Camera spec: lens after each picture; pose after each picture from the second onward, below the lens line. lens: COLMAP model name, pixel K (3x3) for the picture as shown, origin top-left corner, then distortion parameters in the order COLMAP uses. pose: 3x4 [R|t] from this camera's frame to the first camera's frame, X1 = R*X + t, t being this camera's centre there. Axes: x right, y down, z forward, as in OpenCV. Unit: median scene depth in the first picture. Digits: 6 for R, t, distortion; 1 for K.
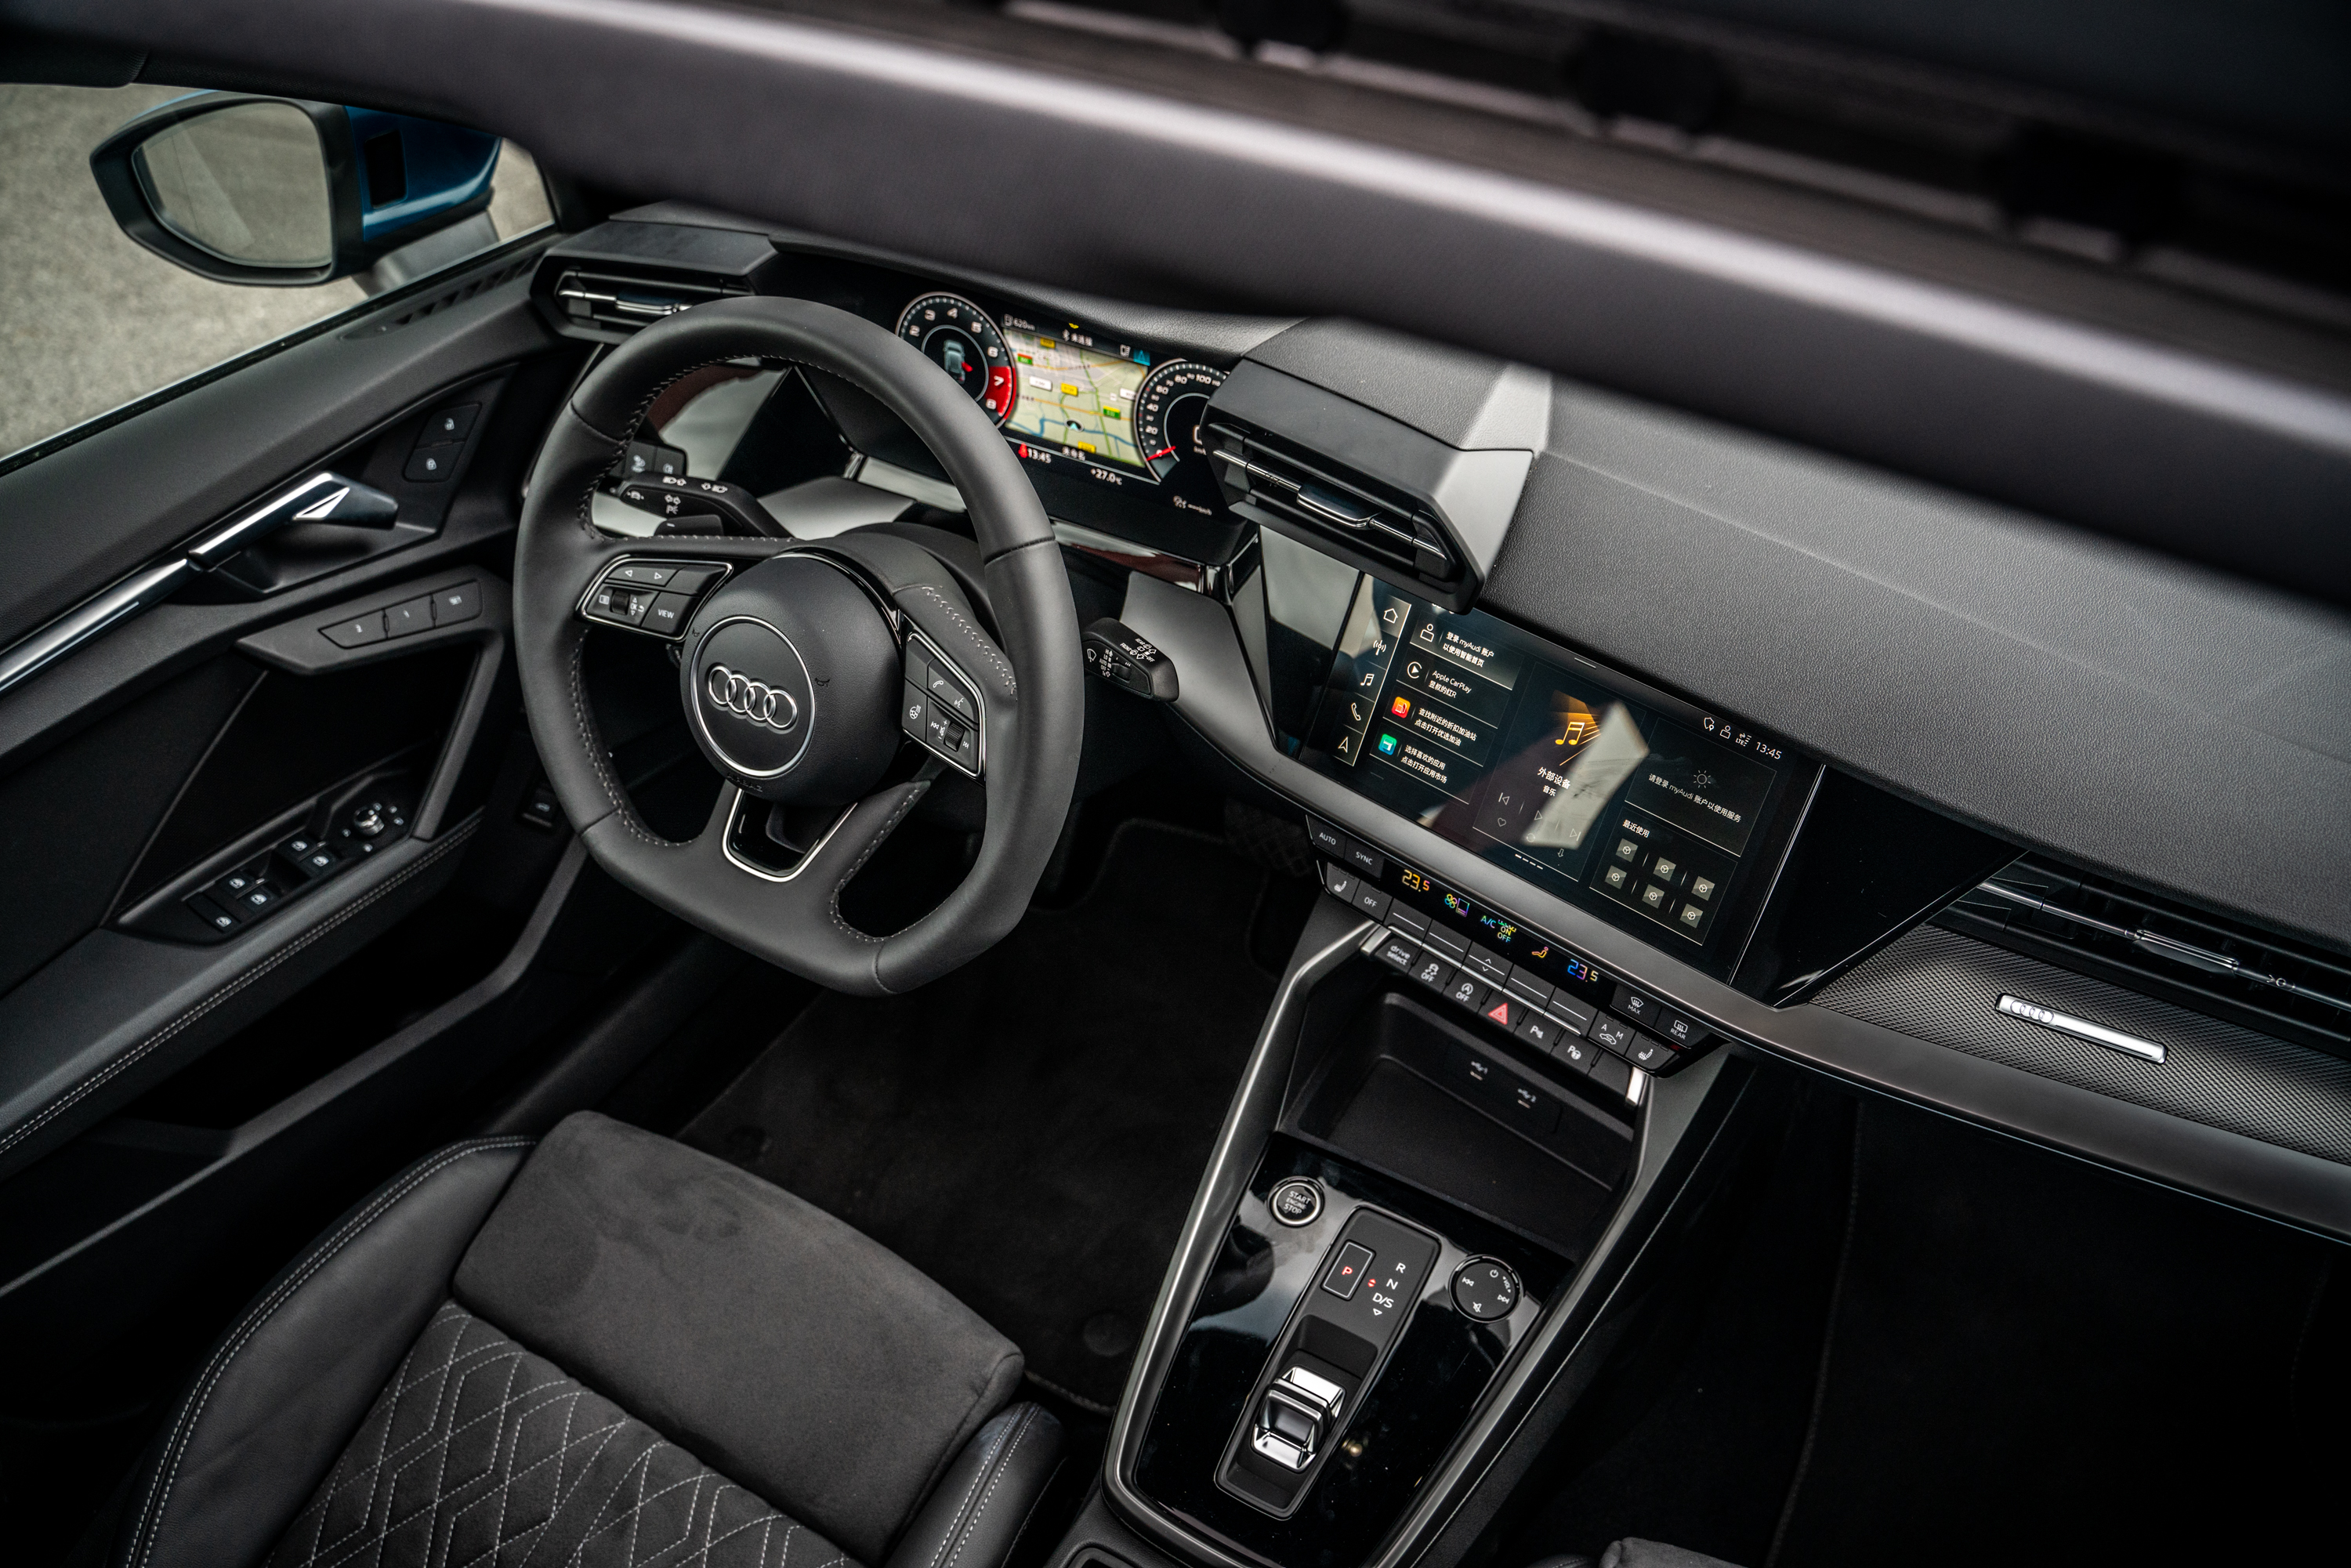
lens RADIAL K [[1970.5, 0, 1175.5], [0, 1970.5, 784.0], [0, 0, 1]] dist [-0.003366, -0.000715]
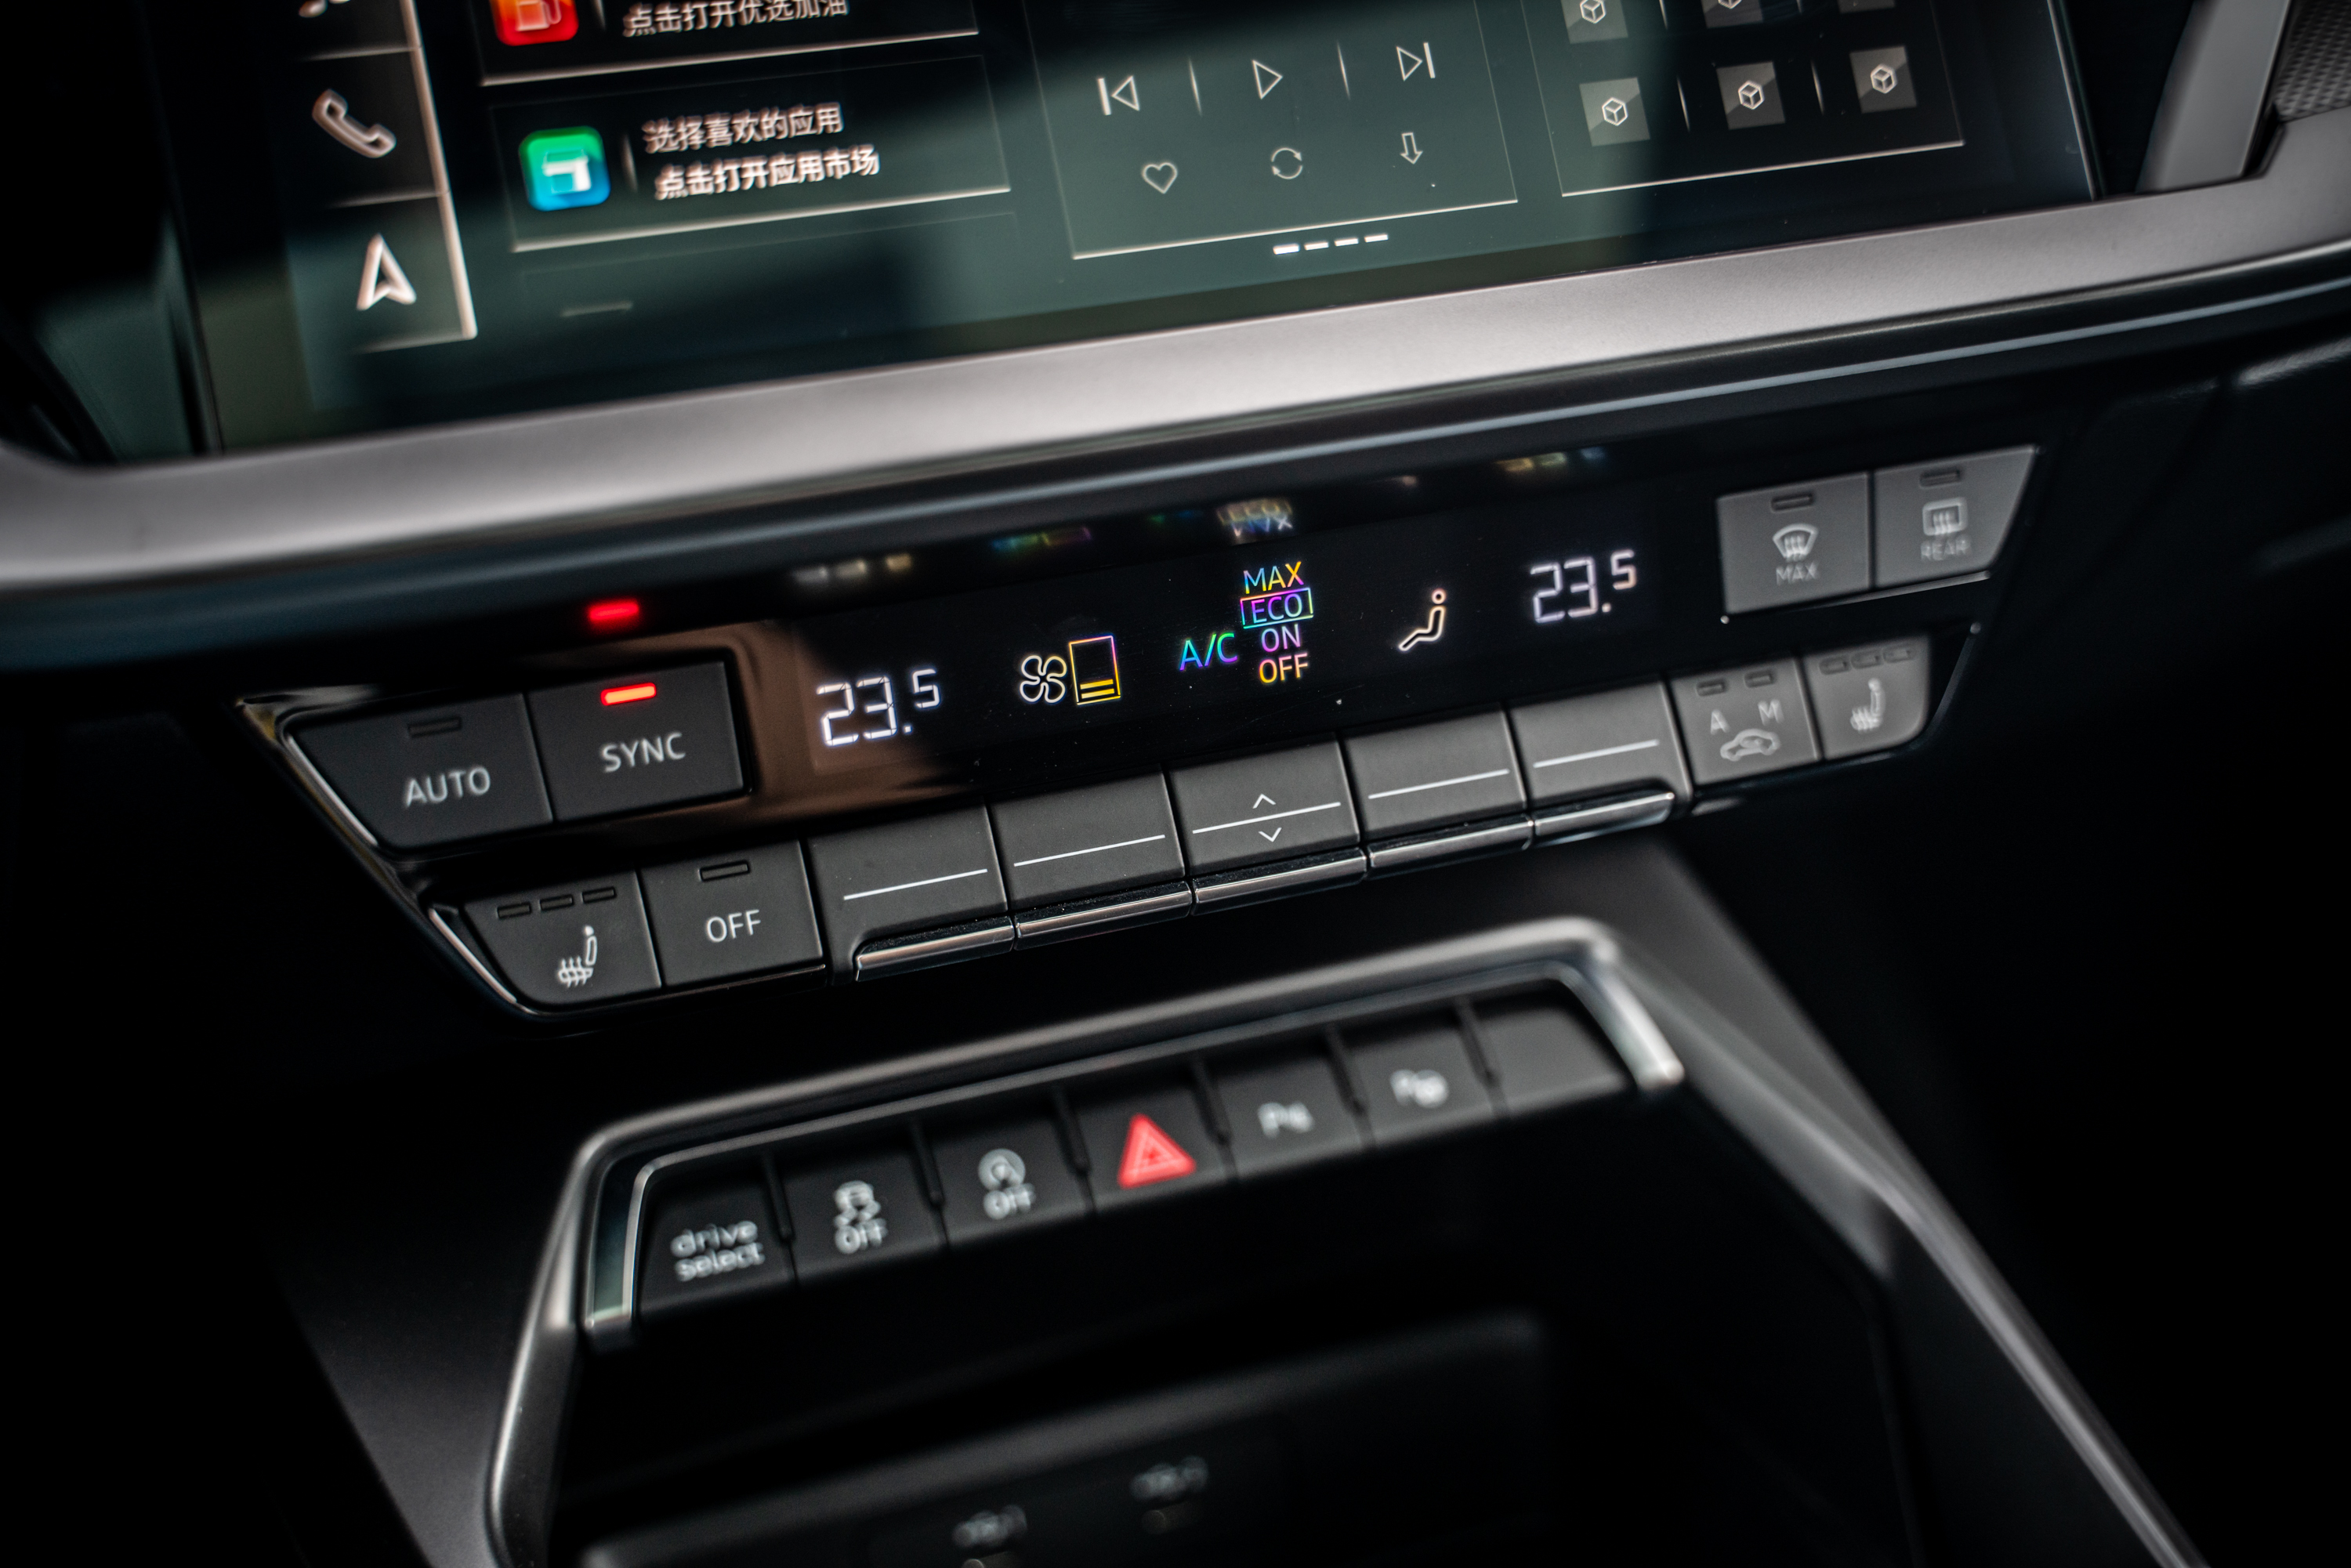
lens RADIAL K [[2735.4, 0, 1175.5], [0, 2735.4, 784.0], [0, 0, 1]] dist [0.017403, 0.000214]
pose [[0.498944, -0.354600, 0.790768, -0.139841], [0.591098, 0.806520, -0.011296, 0.085083], [-0.633765, 0.473058, 0.612012, 0.780299]]
